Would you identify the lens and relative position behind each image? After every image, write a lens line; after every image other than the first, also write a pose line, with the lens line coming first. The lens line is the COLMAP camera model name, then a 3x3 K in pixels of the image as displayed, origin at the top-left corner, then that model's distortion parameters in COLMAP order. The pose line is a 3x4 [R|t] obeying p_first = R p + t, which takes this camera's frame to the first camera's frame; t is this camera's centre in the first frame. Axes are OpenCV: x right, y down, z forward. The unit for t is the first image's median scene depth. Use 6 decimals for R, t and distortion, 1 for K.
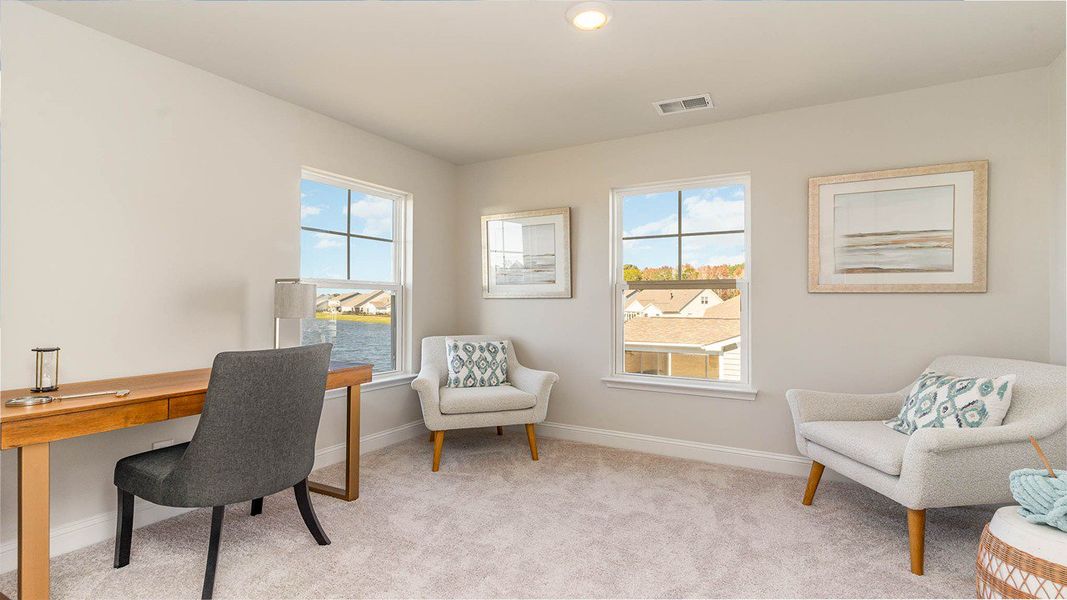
lens RADIAL K [[514.1, 0, 538.4], [0, 514.1, 298.5], [0, 0, 1]] dist [0.020413, -0.000011]
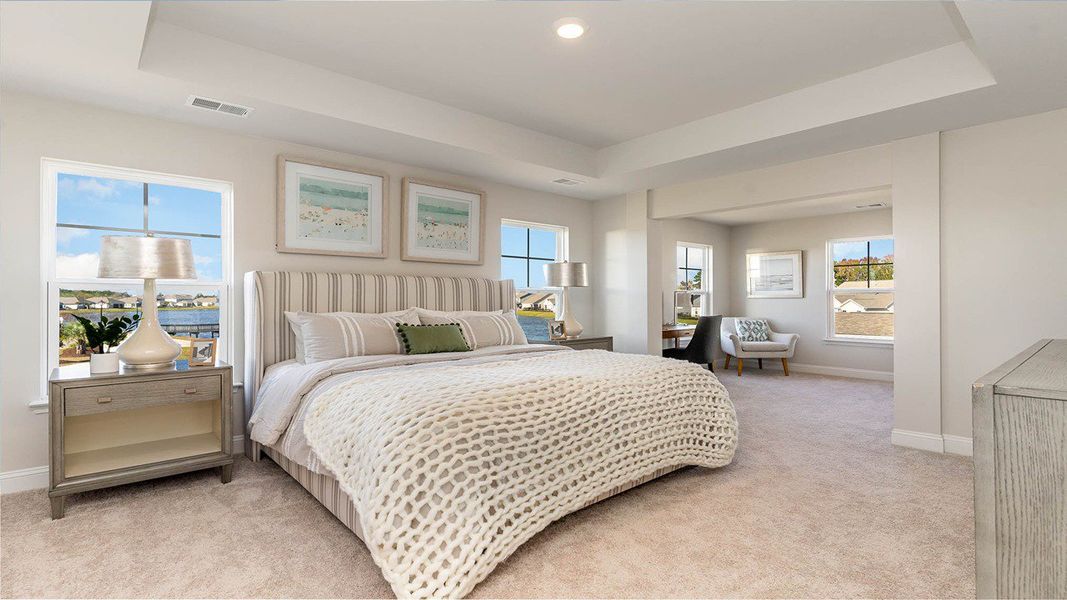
lens RADIAL K [[514.1, 0, 538.4], [0, 514.1, 298.5], [0, 0, 1]] dist [0.020413, -0.000011]
pose [[0.946811, -0.005642, -0.321742, -0.248494], [0.007672, 0.999958, 0.005043, -0.015347], [0.321700, -0.007244, 0.946814, -1.133710]]
